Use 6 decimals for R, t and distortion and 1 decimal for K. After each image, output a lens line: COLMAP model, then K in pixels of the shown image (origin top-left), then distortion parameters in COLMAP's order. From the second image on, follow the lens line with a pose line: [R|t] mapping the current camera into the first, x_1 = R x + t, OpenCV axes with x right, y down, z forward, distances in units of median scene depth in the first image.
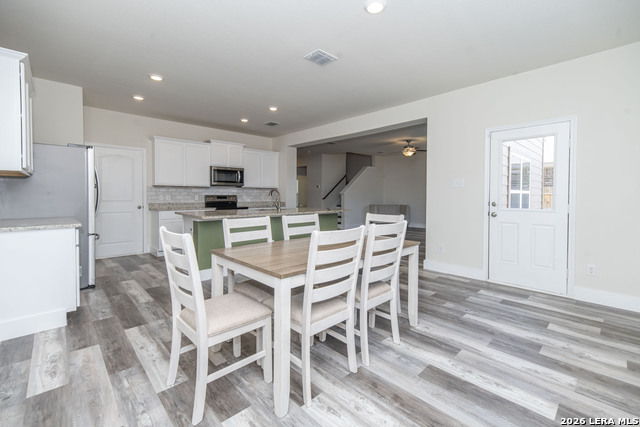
lens RADIAL K [[287.1, 0, 318.8], [0, 287.1, 196.5], [0, 0, 1]] dist [0.001380, 0.000222]
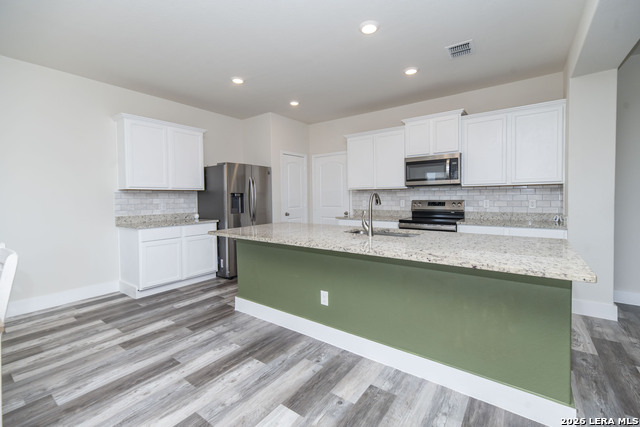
lens RADIAL K [[267.9, 0, 320.0], [0, 267.9, 213.5], [0, 0, 1]] dist [0.000033, 0.000067]
pose [[0.199935, 0.053040, -0.978372, 0.219451], [0.008227, 0.998408, 0.055808, -0.011452], [0.979775, -0.019207, 0.199180, 0.649557]]
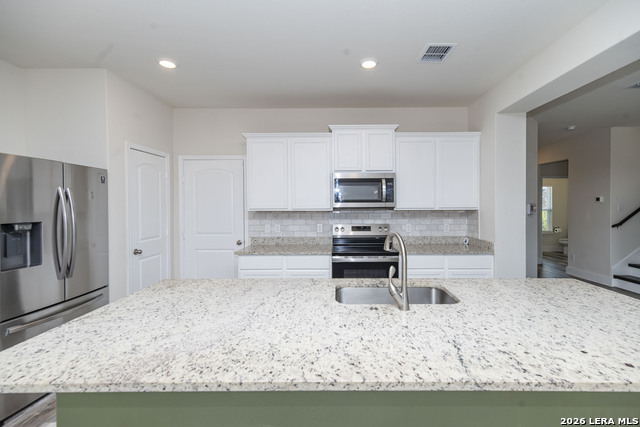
lens RADIAL K [[279.1, 0, 333.9], [0, 279.1, 210.5], [0, 0, 1]] dist [0.016753, 0.000321]
pose [[0.727712, 0.000749, -0.685883, 0.000438], [0.006374, 0.999949, 0.007854, -0.038608], [0.685853, -0.010087, 0.727670, 0.593390]]
